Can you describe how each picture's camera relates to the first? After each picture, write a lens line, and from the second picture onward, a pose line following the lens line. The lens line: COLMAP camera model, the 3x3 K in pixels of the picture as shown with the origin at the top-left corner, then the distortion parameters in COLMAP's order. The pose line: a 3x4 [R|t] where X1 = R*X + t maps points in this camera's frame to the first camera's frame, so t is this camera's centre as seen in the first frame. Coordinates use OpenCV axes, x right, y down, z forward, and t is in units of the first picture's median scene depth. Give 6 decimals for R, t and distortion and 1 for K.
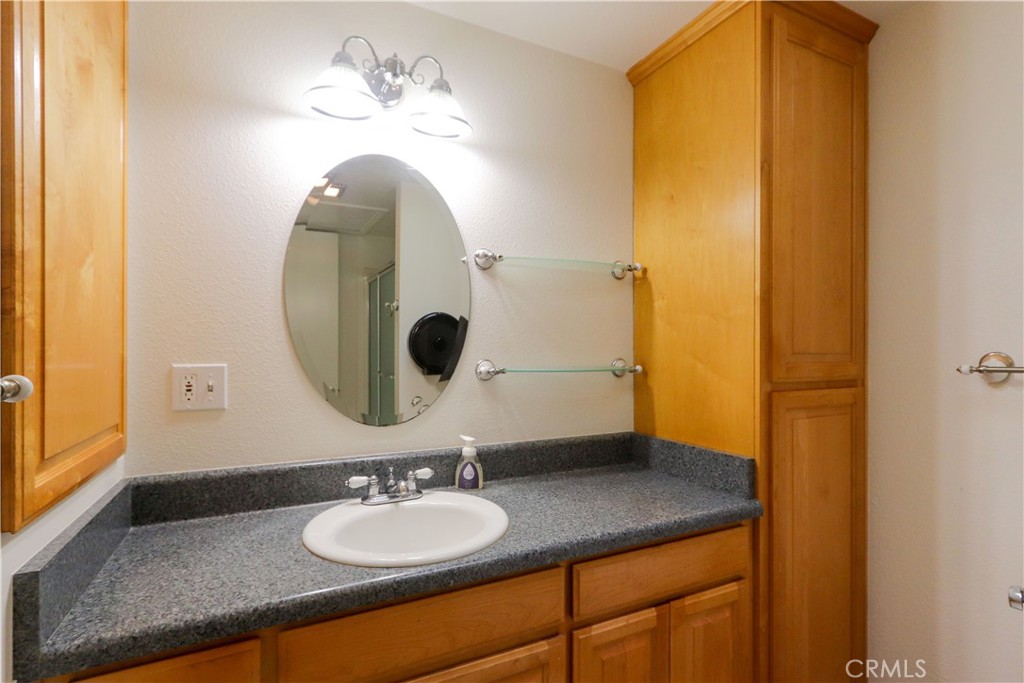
lens RADIAL K [[481.4, 0, 512.7], [0, 481.4, 351.6], [0, 0, 1]] dist [0.001303, 0.000572]
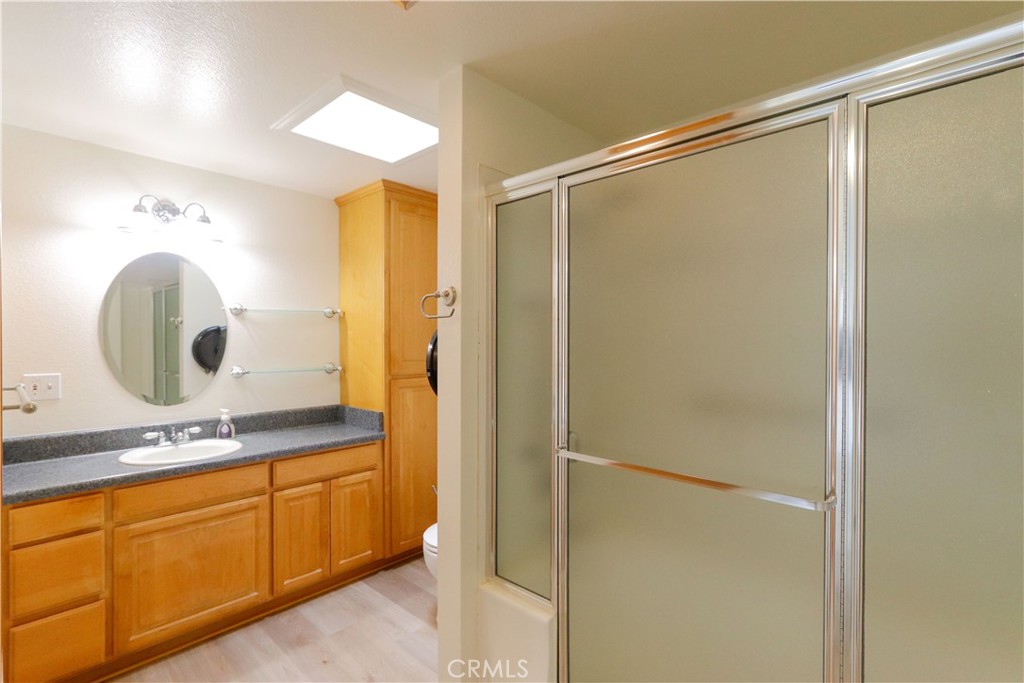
lens RADIAL K [[469.9, 0, 516.3], [0, 469.9, 346.9], [0, 0, 1]] dist [0.002741, 0.001263]
pose [[0.932228, -0.004755, 0.361840, 0.309622], [0.001019, 0.999944, 0.010513, -0.080280], [-0.361870, -0.009432, 0.932181, -1.109408]]
